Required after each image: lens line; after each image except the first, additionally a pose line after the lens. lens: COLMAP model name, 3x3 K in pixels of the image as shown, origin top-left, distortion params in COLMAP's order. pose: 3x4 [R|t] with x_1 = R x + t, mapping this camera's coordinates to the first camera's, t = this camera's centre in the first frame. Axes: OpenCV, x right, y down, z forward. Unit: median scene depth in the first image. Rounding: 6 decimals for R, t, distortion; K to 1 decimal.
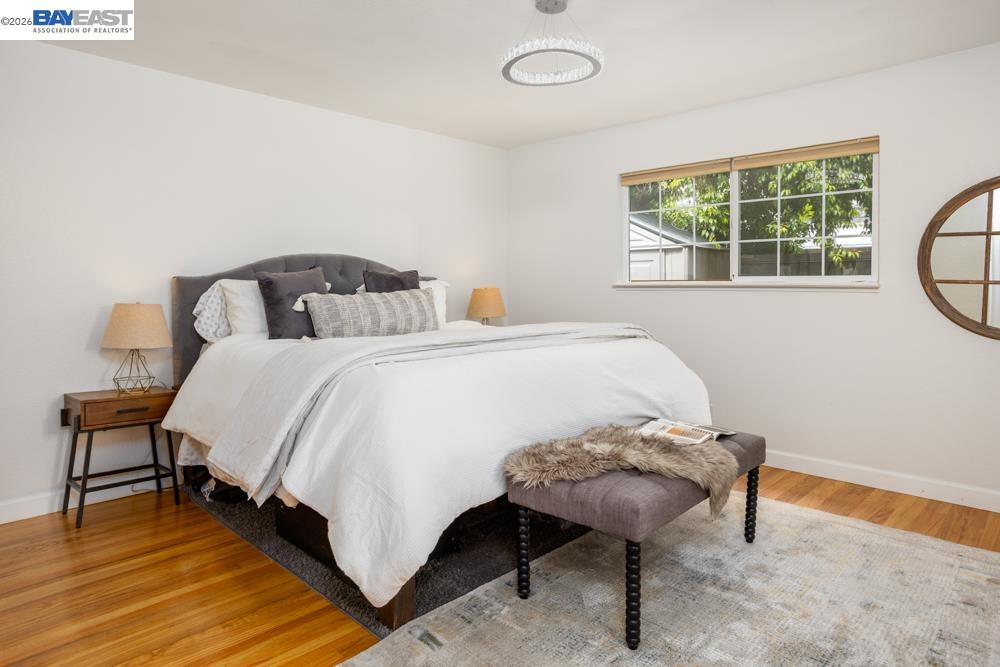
lens RADIAL K [[585.8, 0, 498.3], [0, 585.8, 309.9], [0, 0, 1]] dist [0.001052, 0.000621]
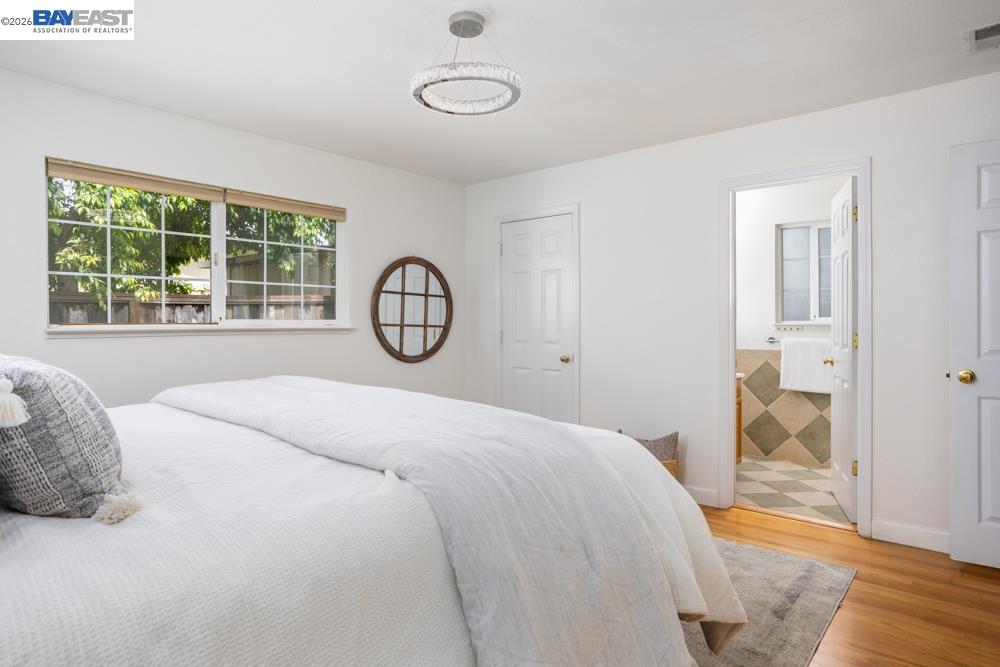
lens RADIAL K [[585.8, 0, 498.3], [0, 585.8, 309.9], [0, 0, 1]] dist [0.001052, 0.000621]
pose [[-0.074396, 0.001701, 0.997227, -0.675754], [0.029738, 0.999558, 0.000514, -0.076818], [-0.996785, 0.029694, -0.074413, 0.830413]]
